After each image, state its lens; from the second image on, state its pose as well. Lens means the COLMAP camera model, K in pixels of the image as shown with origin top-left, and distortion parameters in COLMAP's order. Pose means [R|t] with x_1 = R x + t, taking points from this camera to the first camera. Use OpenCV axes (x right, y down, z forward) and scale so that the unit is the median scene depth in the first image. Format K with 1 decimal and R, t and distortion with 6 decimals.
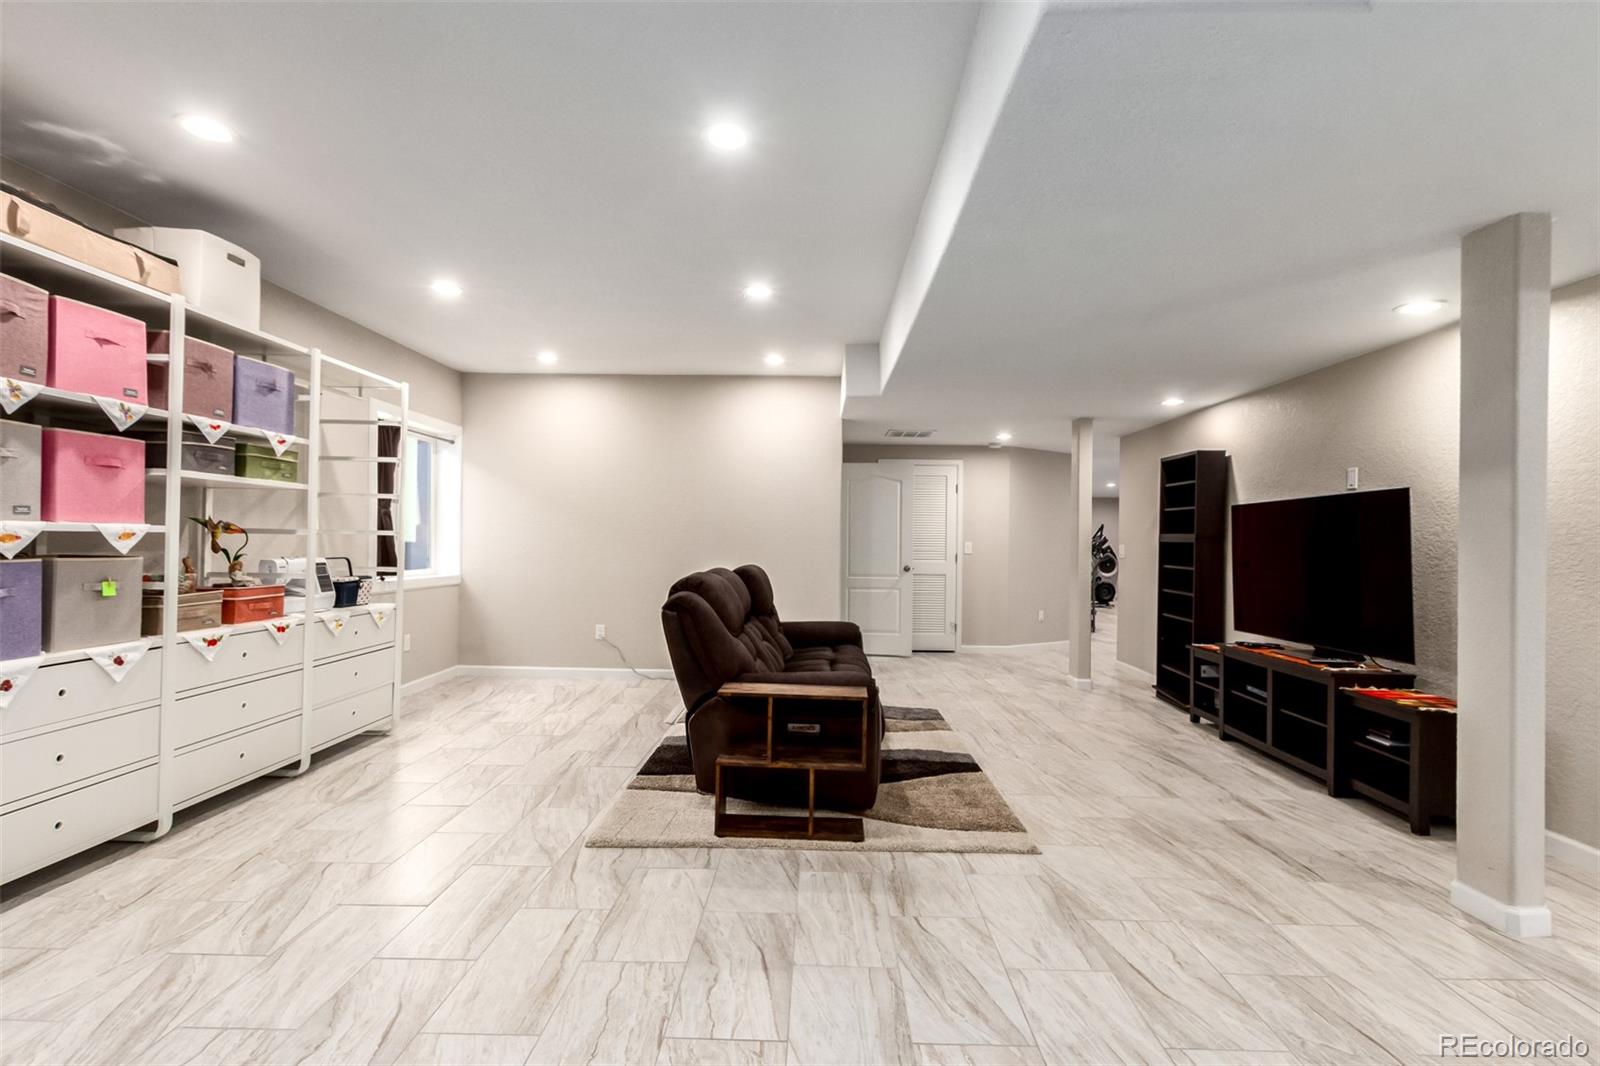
lens RADIAL K [[730.3, 0, 770.8], [0, 730.3, 519.4], [0, 0, 1]] dist [0.002376, -0.000283]
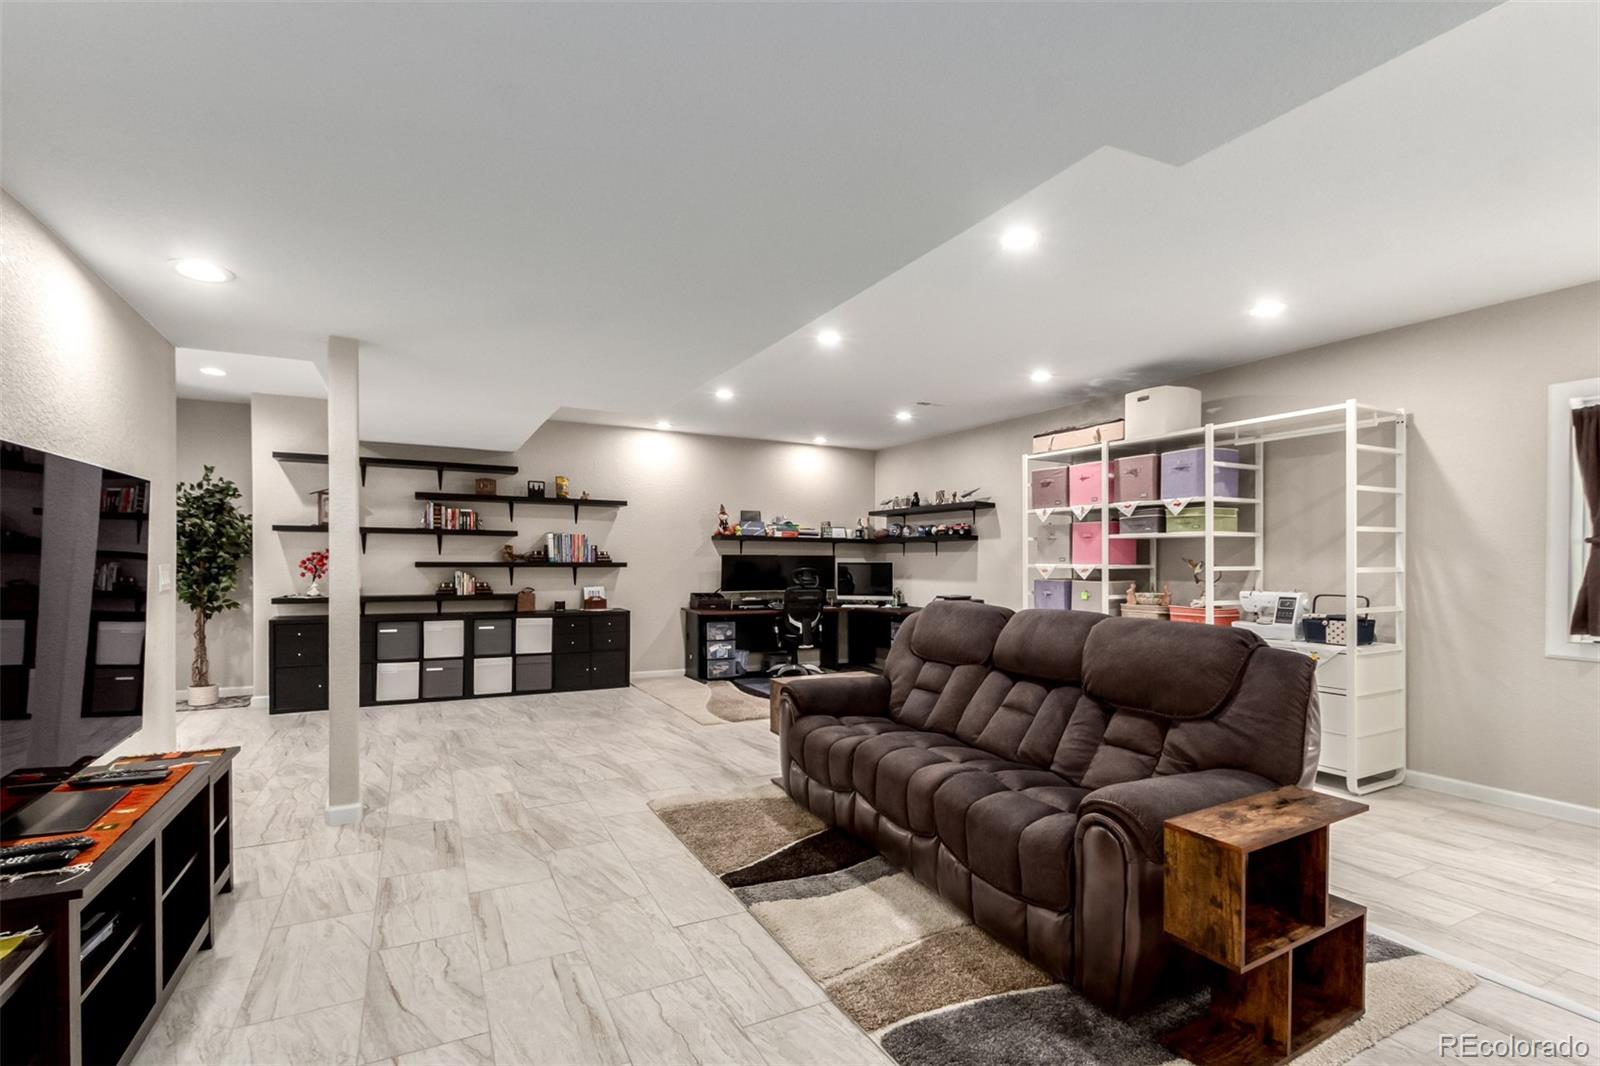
lens RADIAL K [[730.3, 0, 783.1], [0, 730.3, 575.0], [0, 0, 1]] dist [0.002376, -0.000283]
pose [[-0.867949, -0.013487, -0.496470, 0.795196], [-0.008215, 0.999884, -0.012802, 0.066328], [0.496586, -0.007033, -0.867959, 2.206583]]
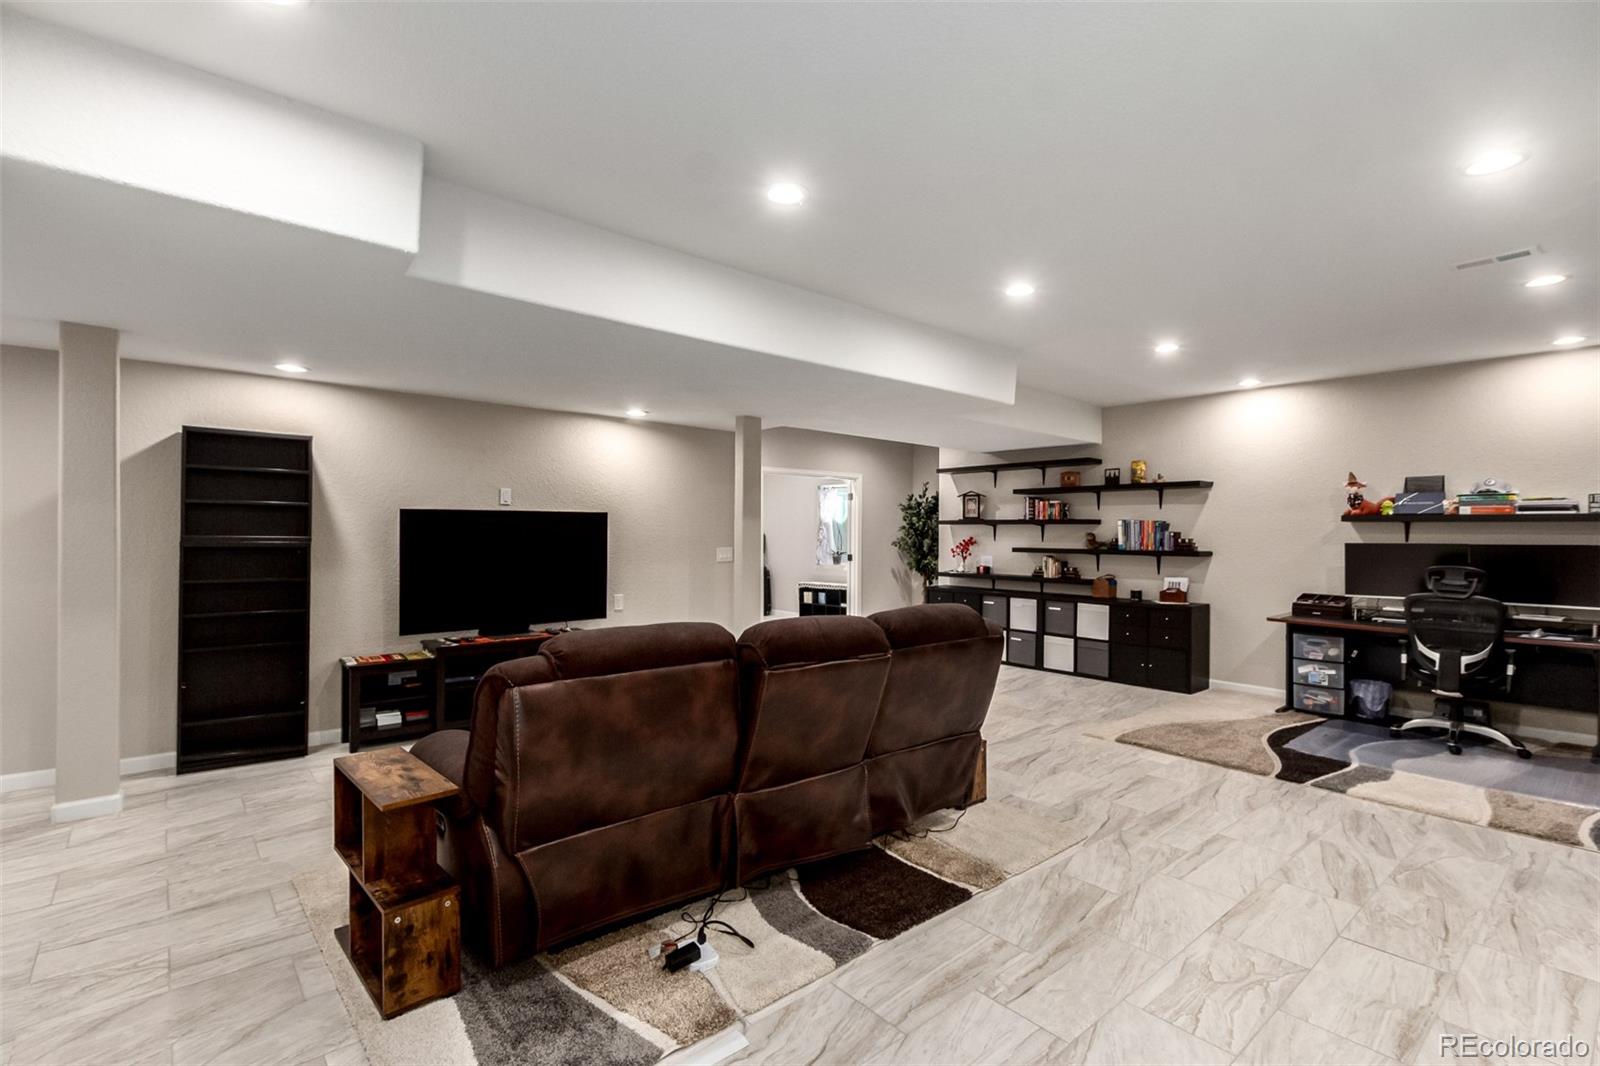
lens RADIAL K [[730.3, 0, 826.6], [0, 730.3, 535.8], [0, 0, 1]] dist [0.002376, -0.000283]
pose [[-0.710697, -0.023814, 0.703095, -0.751593], [-0.037098, 0.999305, -0.003653, -0.003065], [-0.702520, -0.028680, -0.711086, 2.098560]]
